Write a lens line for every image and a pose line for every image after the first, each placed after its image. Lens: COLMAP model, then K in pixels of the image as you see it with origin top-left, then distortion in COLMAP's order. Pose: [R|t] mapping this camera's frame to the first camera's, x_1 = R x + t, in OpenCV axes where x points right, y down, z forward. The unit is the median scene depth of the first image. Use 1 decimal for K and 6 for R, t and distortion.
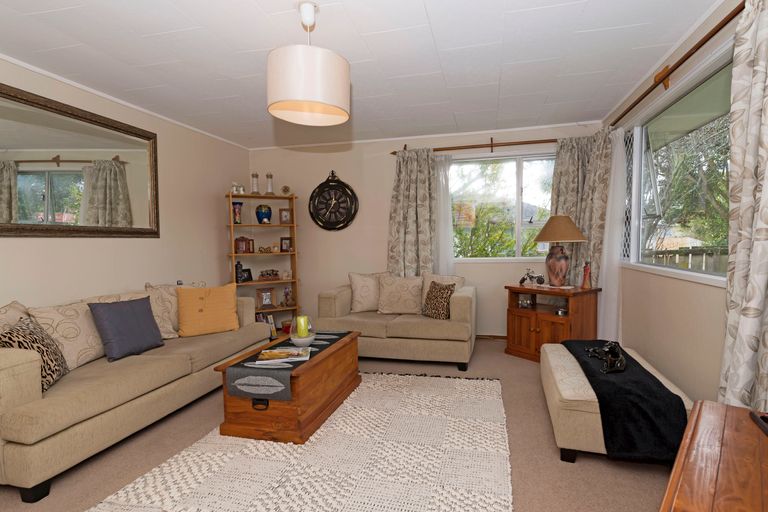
lens RADIAL K [[371.2, 0, 384.0], [0, 371.2, 256.0], [0, 0, 1]] dist [0.000523, 0.000037]
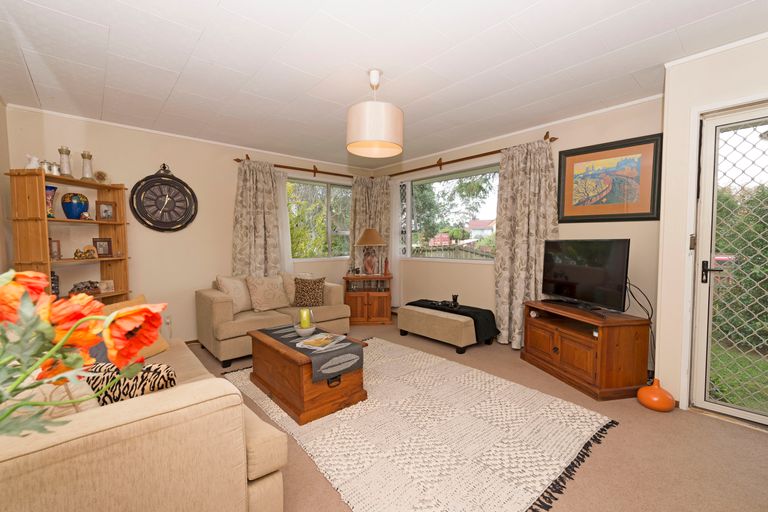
lens RADIAL K [[338.8, 0, 384.0], [0, 338.8, 256.0], [0, 0, 1]] dist [0.001156, 0.000242]
pose [[0.576307, -0.019904, 0.816991, -0.535503], [0.031116, 0.999513, 0.002401, 0.003554], [-0.816640, 0.024038, 0.576646, 0.120933]]
